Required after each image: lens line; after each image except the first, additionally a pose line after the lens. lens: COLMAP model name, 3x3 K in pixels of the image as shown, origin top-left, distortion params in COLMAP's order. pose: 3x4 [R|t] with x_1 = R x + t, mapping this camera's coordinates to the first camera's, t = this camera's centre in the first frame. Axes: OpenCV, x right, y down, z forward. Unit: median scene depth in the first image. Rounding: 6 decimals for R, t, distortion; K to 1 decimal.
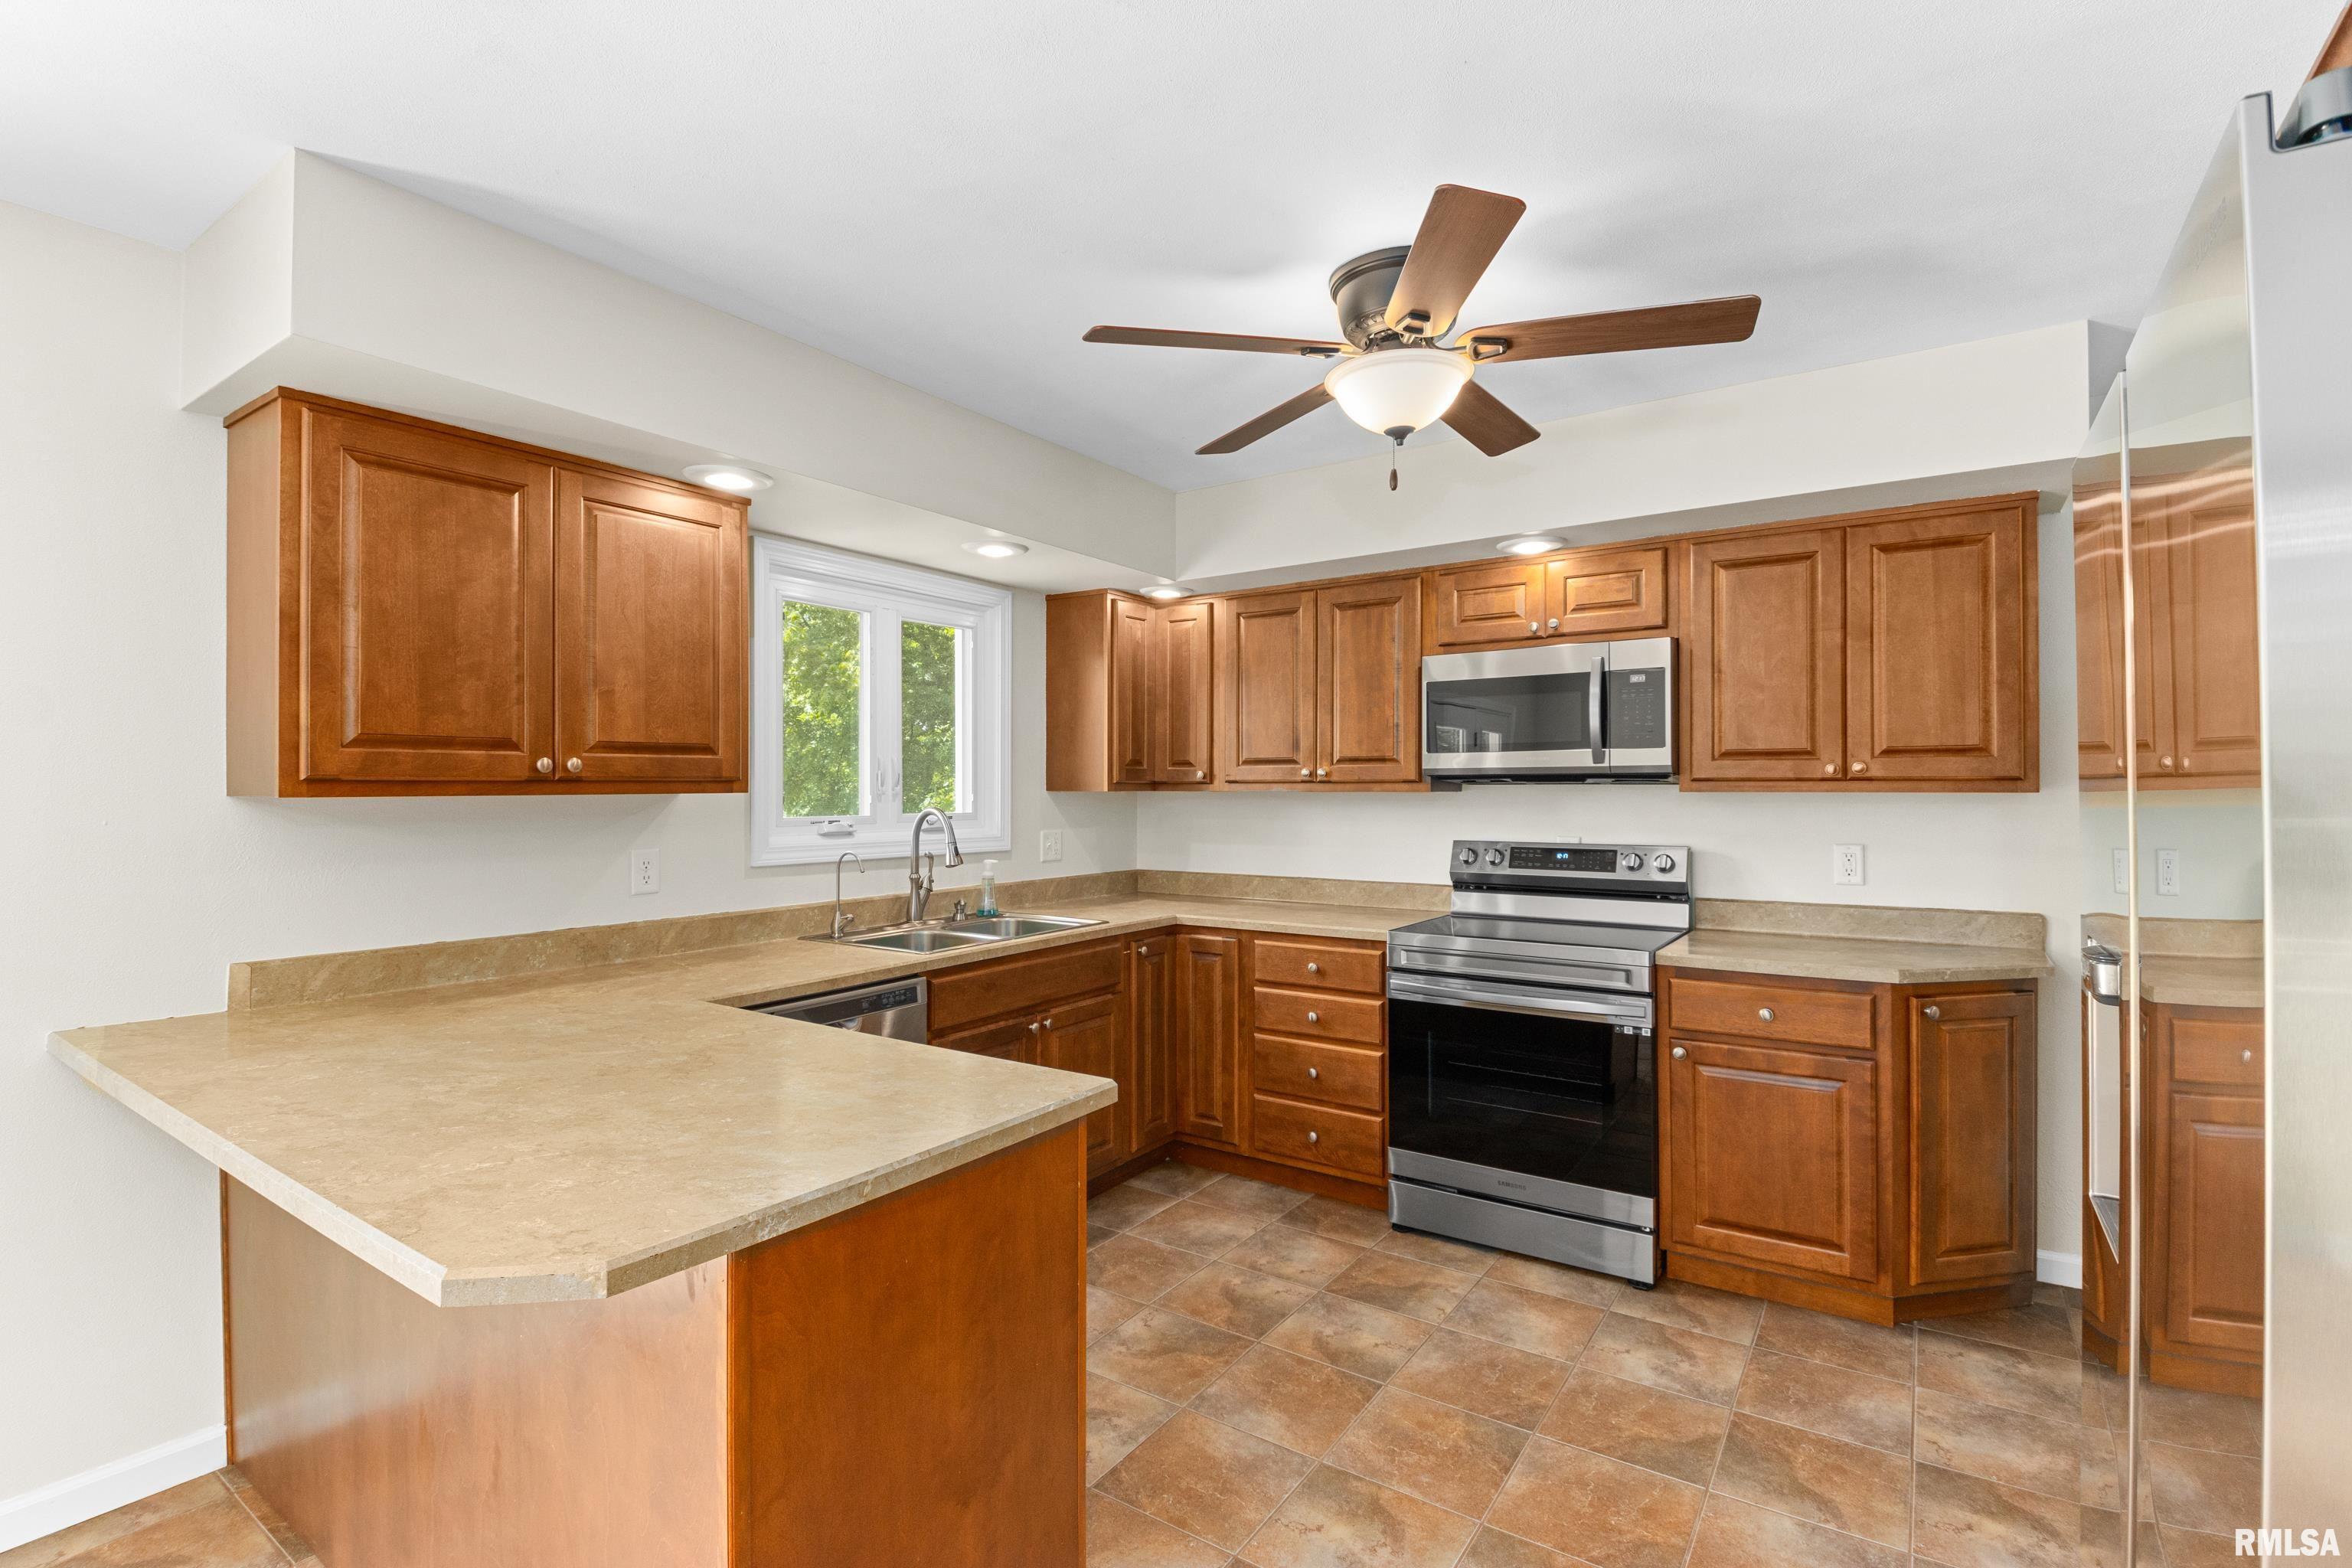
lens RADIAL K [[1091.8, 0, 1159.0], [0, 1091.8, 782.6], [0, 0, 1]] dist [0.009176, -0.014414]
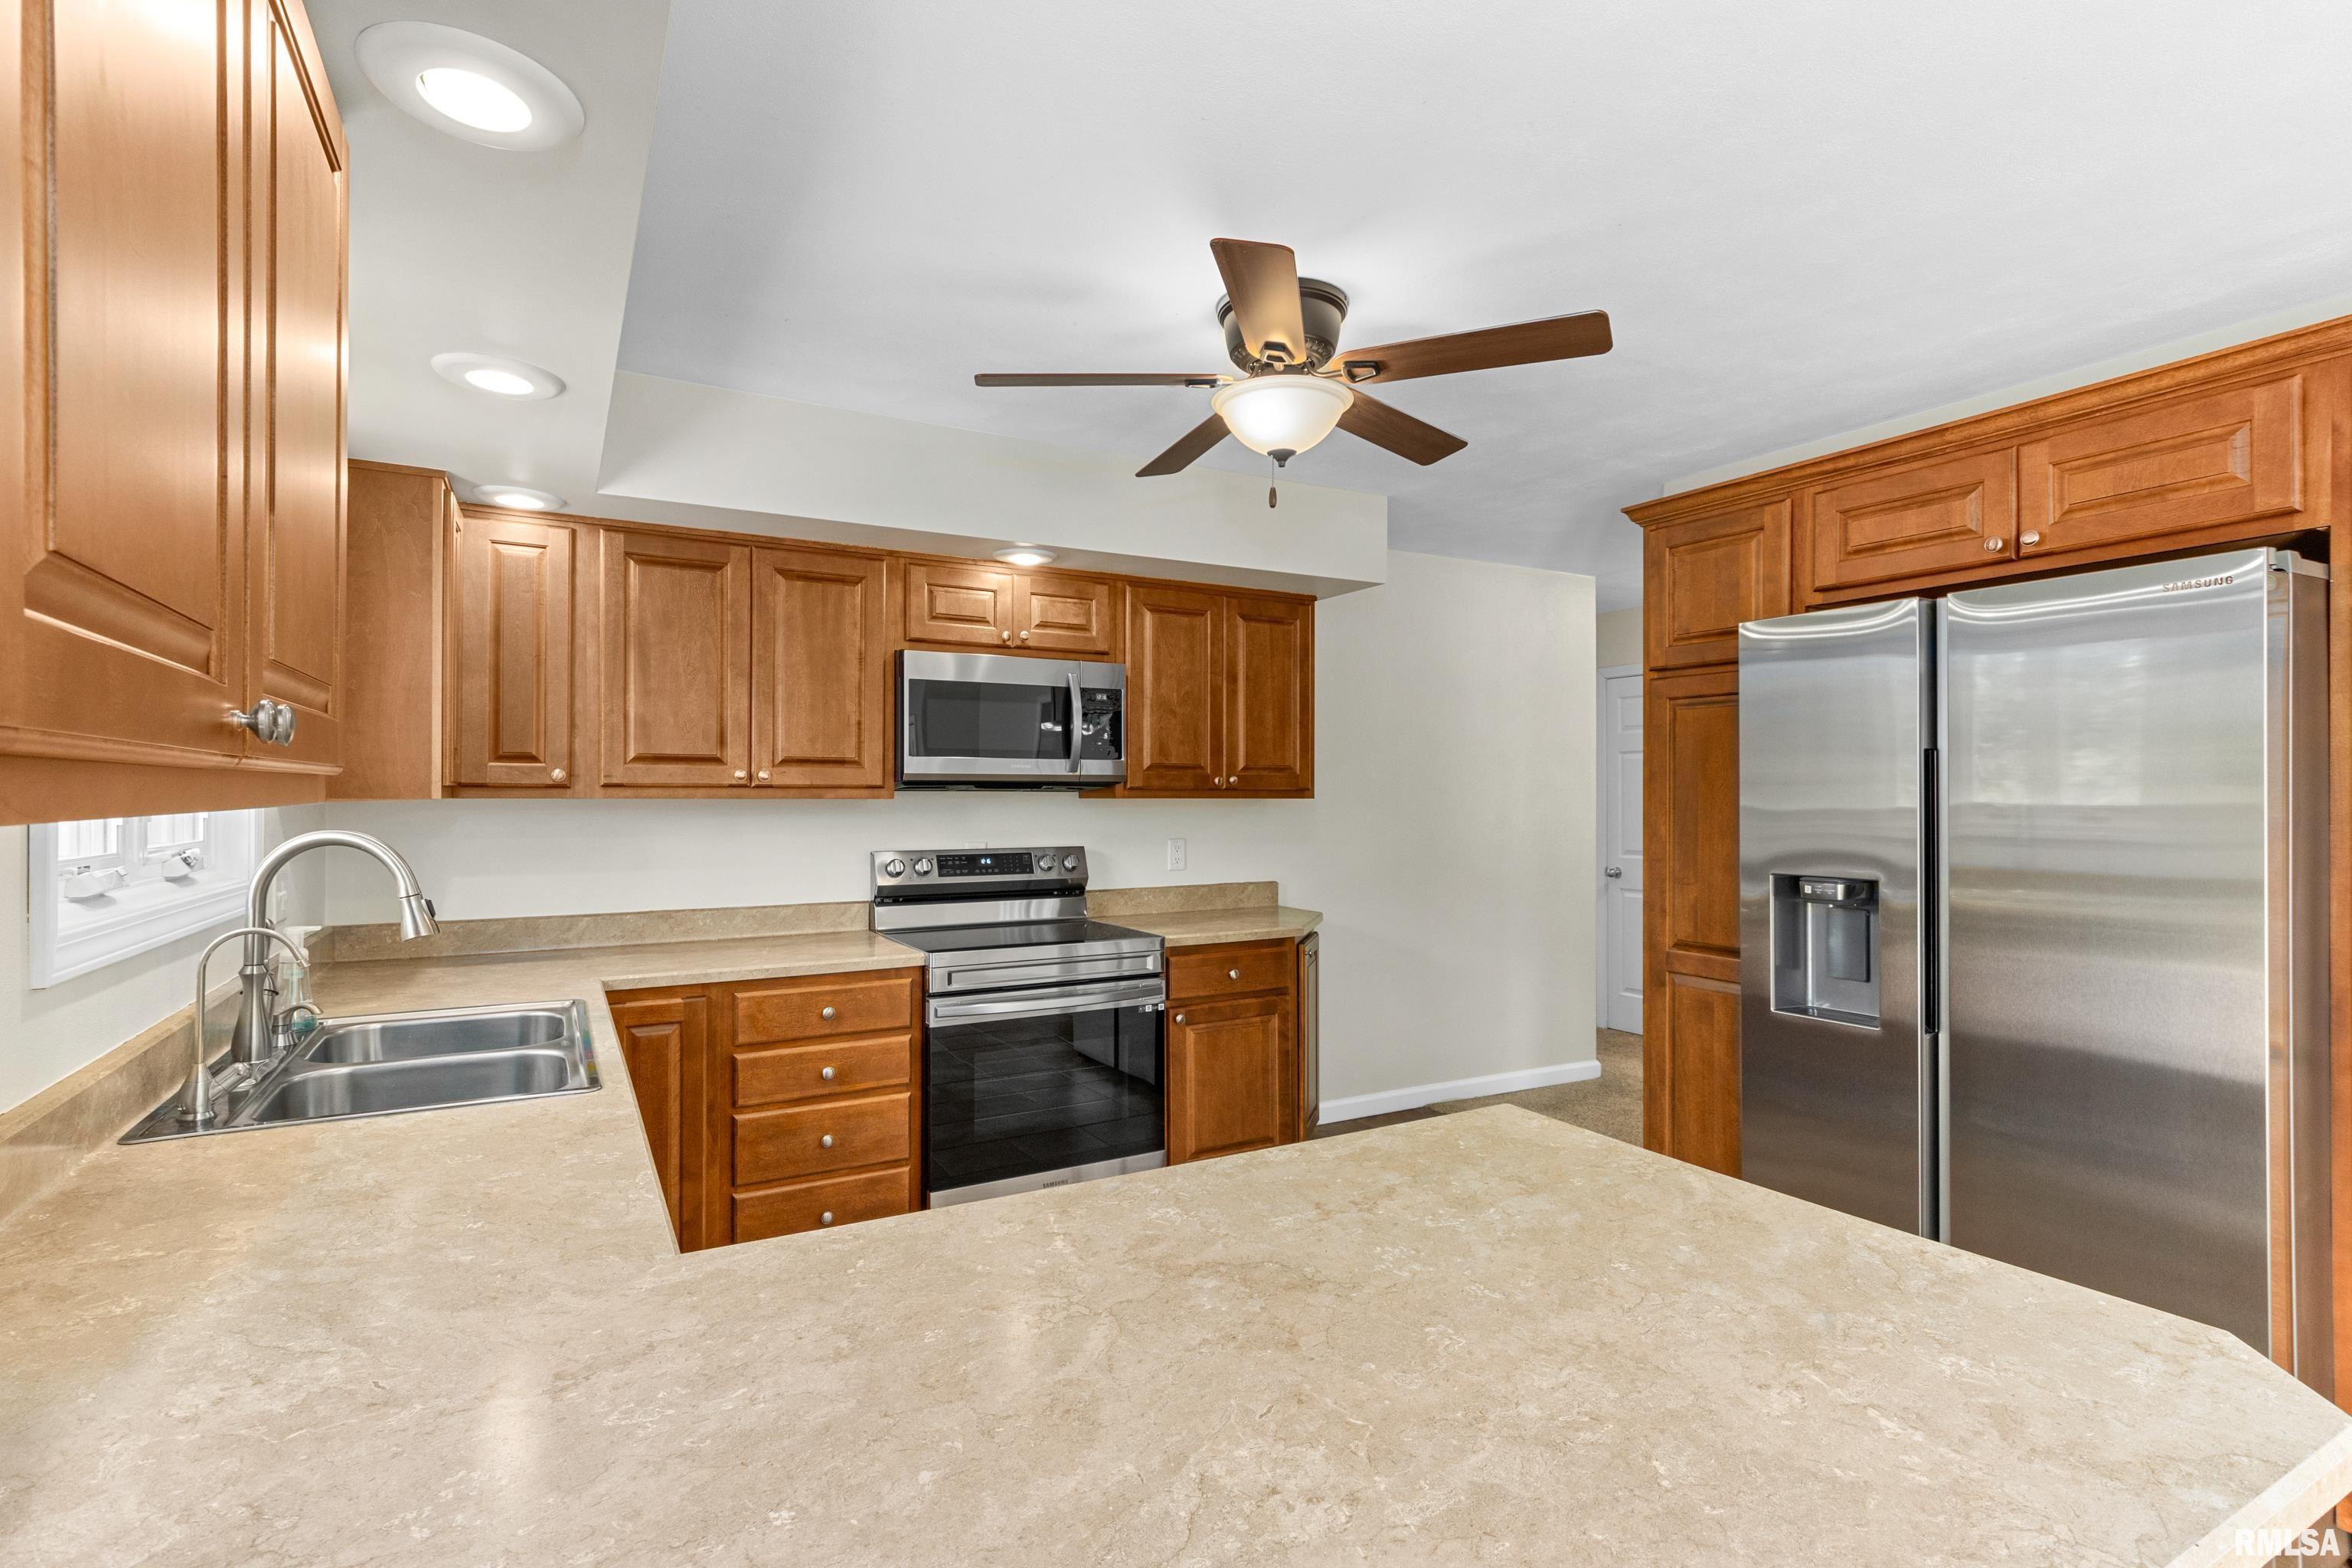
lens RADIAL K [[1091.8, 0, 1183.1], [0, 1091.8, 797.5], [0, 0, 1]] dist [0.009176, -0.014414]
pose [[0.437603, -0.000747, 0.899168, -0.521554], [-0.005826, 0.999976, 0.003666, 0.002726], [-0.899149, -0.006843, 0.437589, 0.429928]]
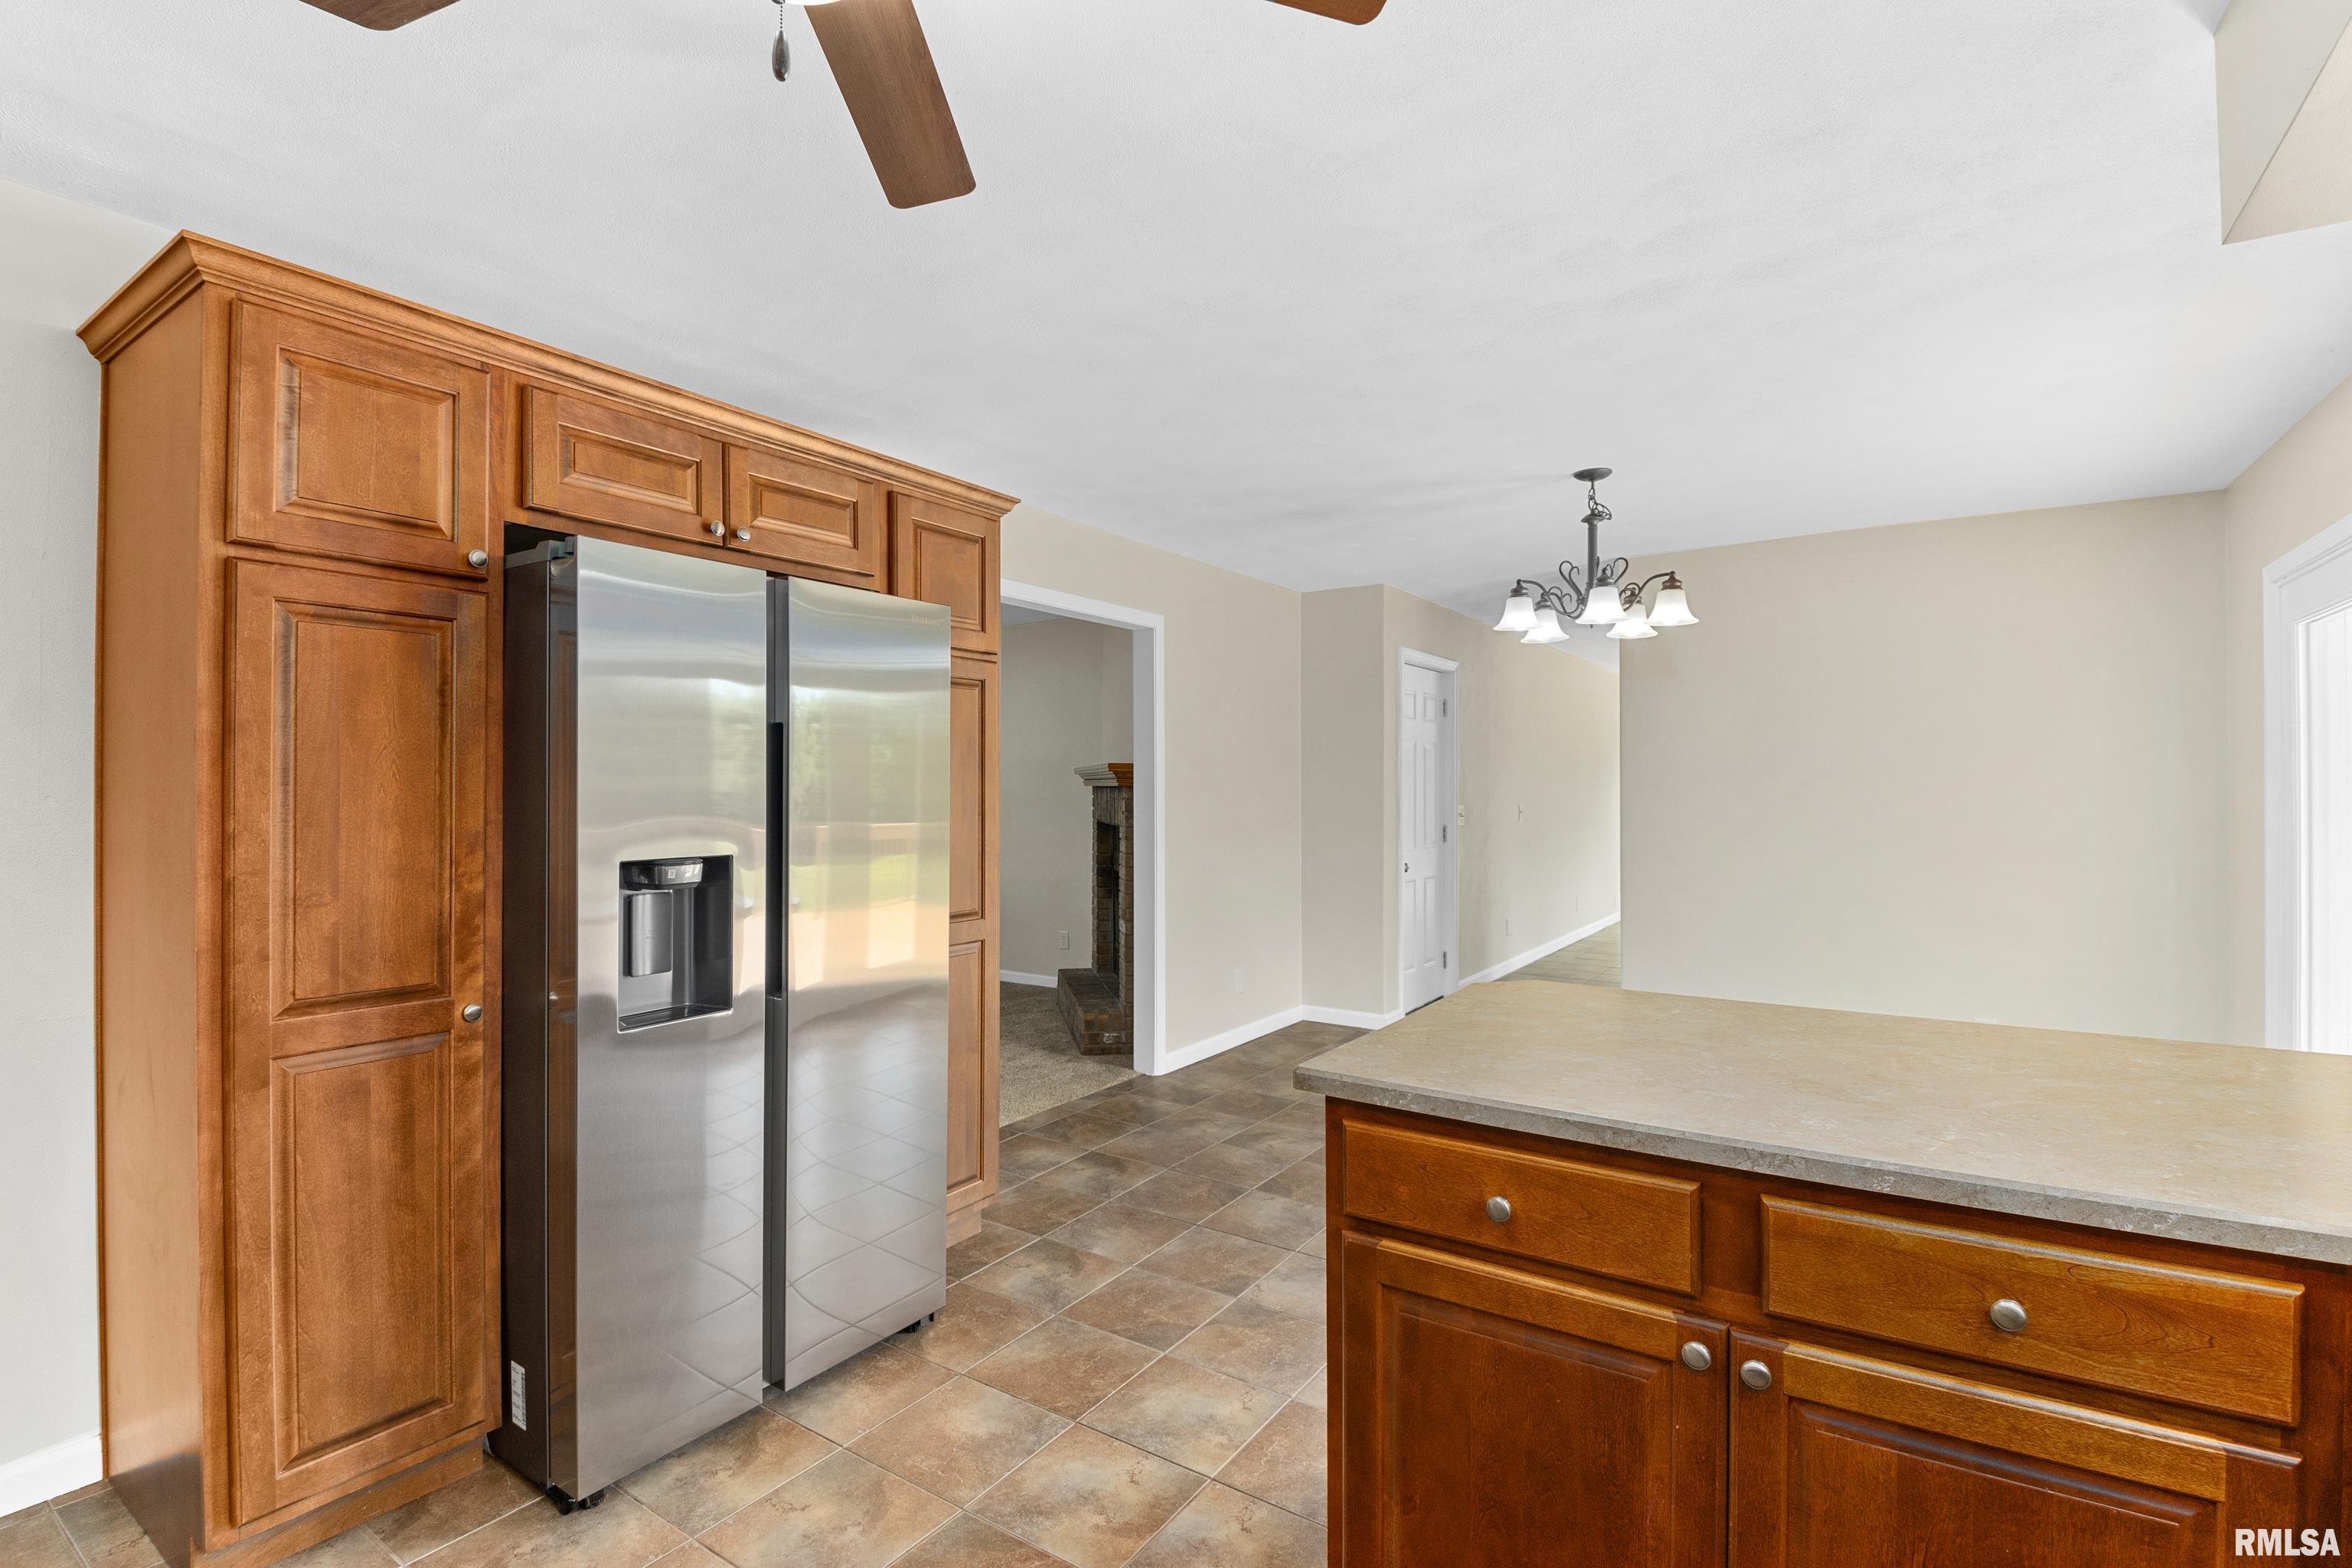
lens RADIAL K [[1091.8, 0, 1159.0], [0, 1091.8, 778.4], [0, 0, 1]] dist [0.009176, -0.014414]
pose [[-0.999978, 0.000041, -0.006567, 0.043683], [0.000131, 0.999907, -0.013623, 0.017725], [0.006566, -0.013623, -0.999886, 1.008530]]
